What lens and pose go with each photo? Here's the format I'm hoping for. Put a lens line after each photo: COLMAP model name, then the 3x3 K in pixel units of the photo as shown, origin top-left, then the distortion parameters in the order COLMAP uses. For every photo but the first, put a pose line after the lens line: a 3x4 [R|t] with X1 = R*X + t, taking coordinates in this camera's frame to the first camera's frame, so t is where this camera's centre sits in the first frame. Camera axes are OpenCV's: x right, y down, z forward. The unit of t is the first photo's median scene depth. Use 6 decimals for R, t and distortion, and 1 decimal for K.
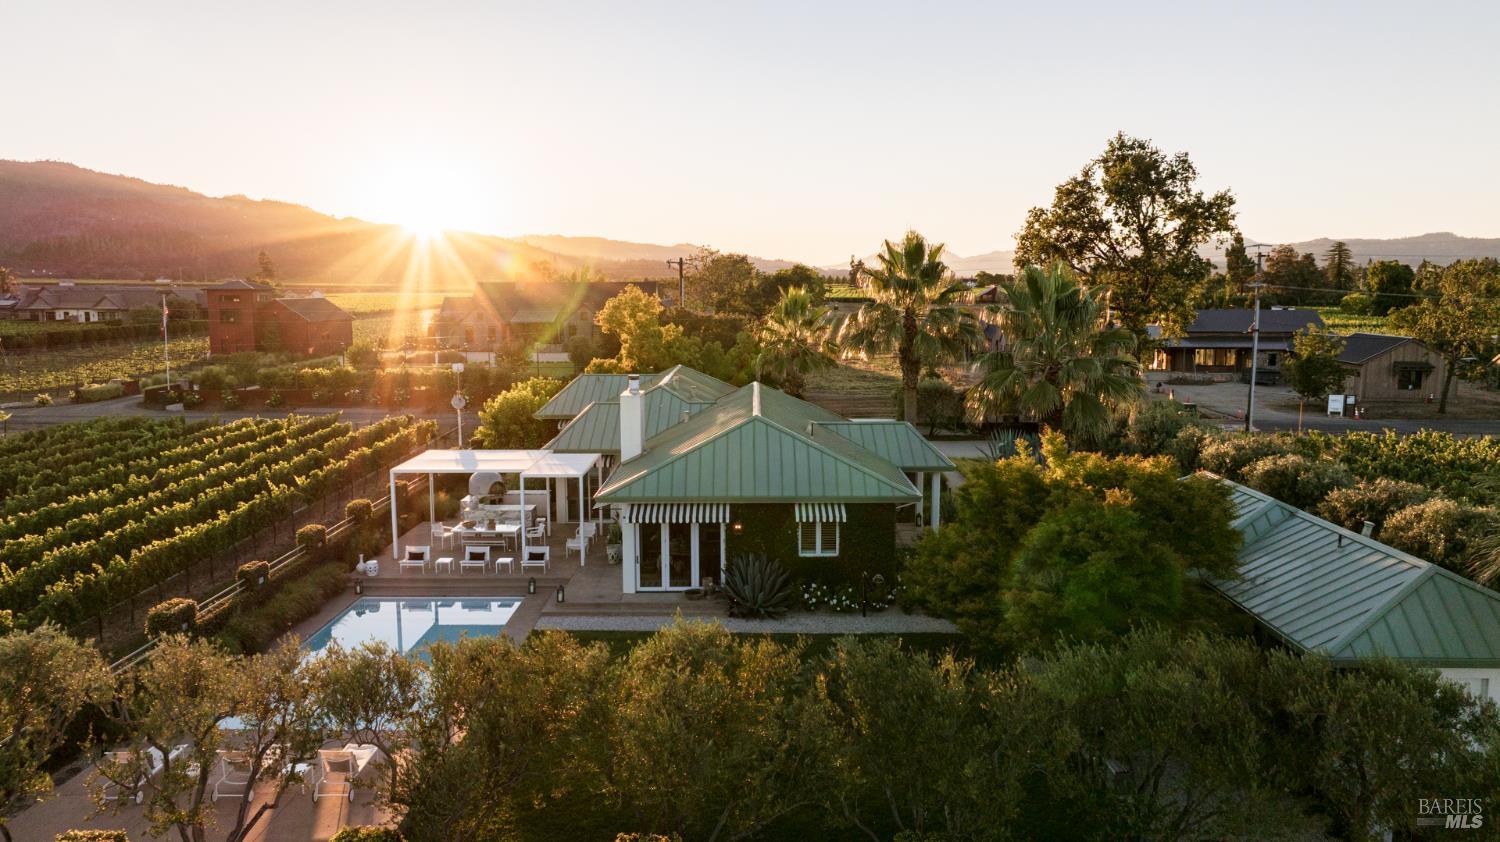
lens RADIAL K [[1061.4, 0, 755.3], [0, 1061.4, 419.1], [0, 0, 1]] dist [-0.006616, 0.002737]
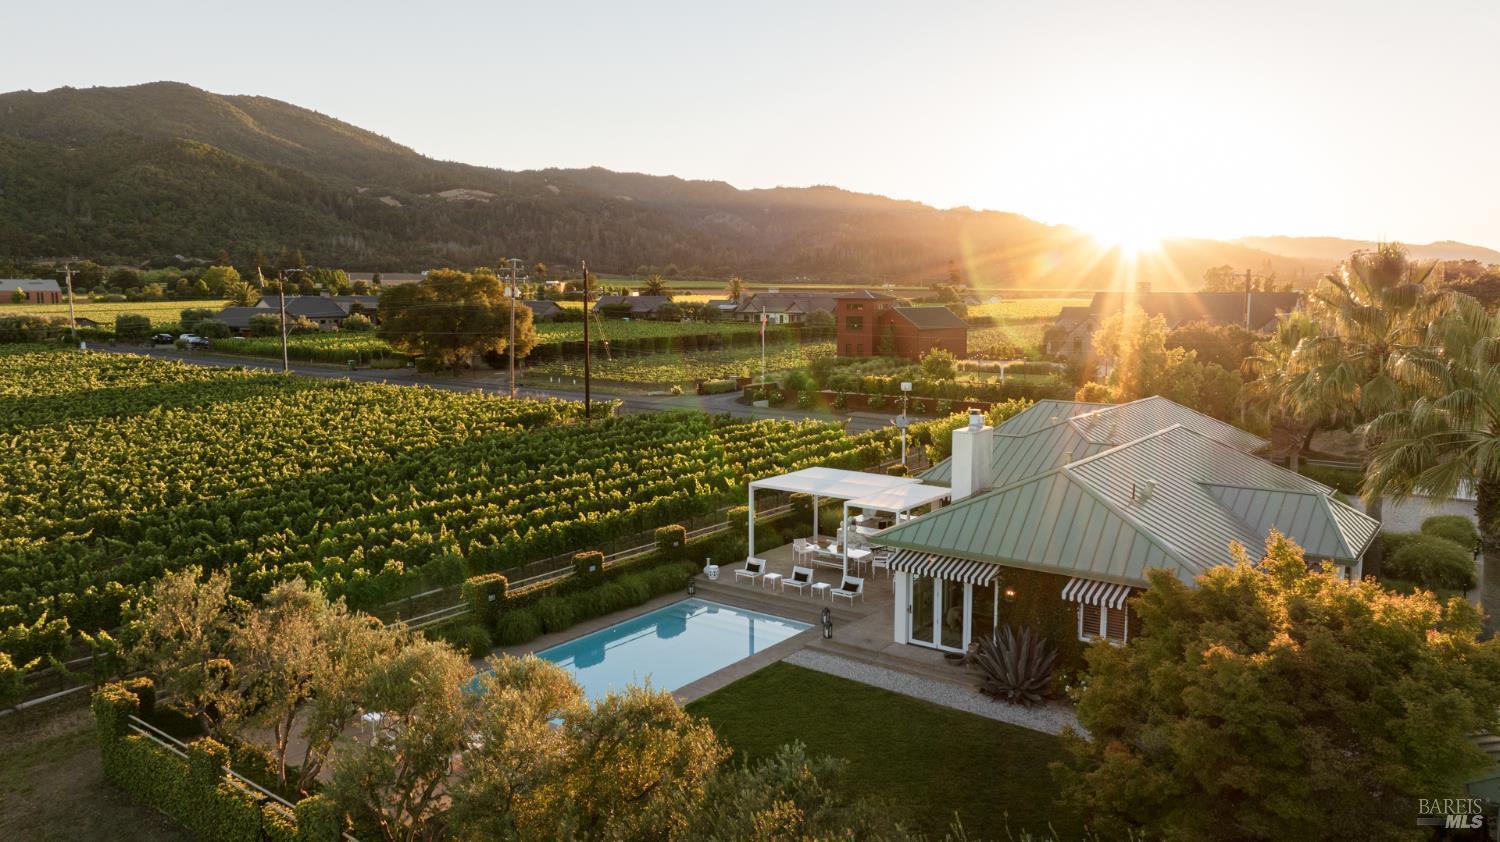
lens RADIAL K [[1061.4, 0, 755.3], [0, 1061.4, 419.1], [0, 0, 1]] dist [-0.006616, 0.002737]
pose [[0.803625, 0.073441, -0.590588, 0.291338], [-0.075929, 0.996899, 0.020650, -0.039397], [0.590273, 0.028248, 0.806709, 0.149289]]
